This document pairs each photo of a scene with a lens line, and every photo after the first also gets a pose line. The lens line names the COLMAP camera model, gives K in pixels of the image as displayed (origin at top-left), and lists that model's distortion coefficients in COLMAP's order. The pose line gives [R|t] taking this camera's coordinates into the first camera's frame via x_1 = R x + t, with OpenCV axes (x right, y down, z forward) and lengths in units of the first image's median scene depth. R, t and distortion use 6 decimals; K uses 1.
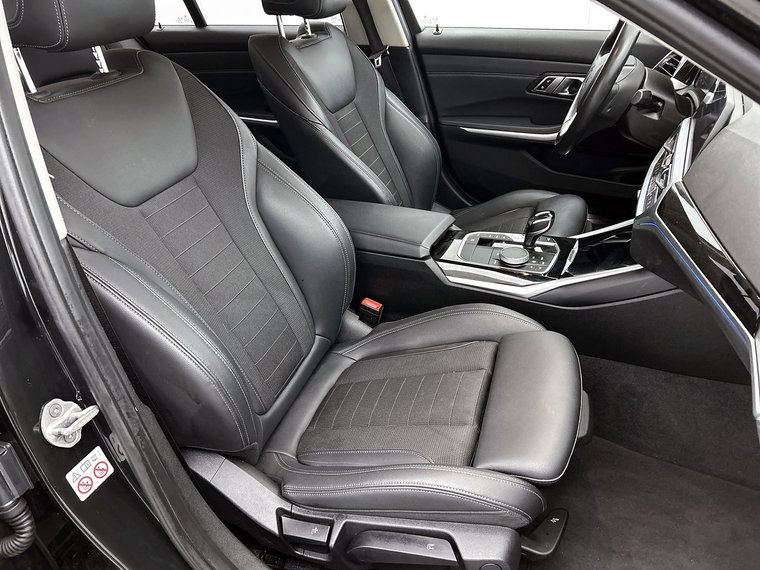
lens RADIAL K [[574.0, 0, 379.4], [0, 574.0, 285.4], [0, 0, 1]] dist [0.023892, -0.008841]
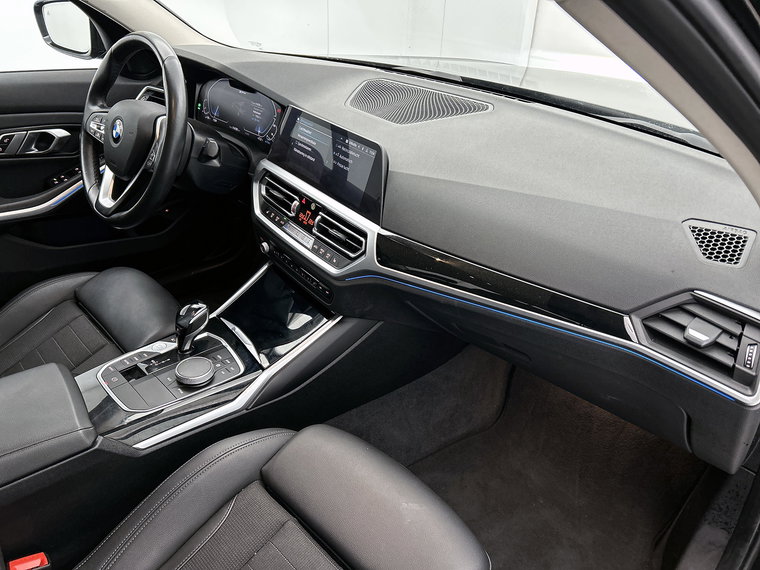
lens RADIAL K [[574.0, 0, 379.3], [0, 574.0, 286.8], [0, 0, 1]] dist [0.023892, -0.008841]
pose [[0.439790, -0.375514, 0.815827, -0.228184], [0.386432, 0.899124, 0.205539, -0.203314], [-0.810713, 0.224868, 0.540536, 0.338483]]
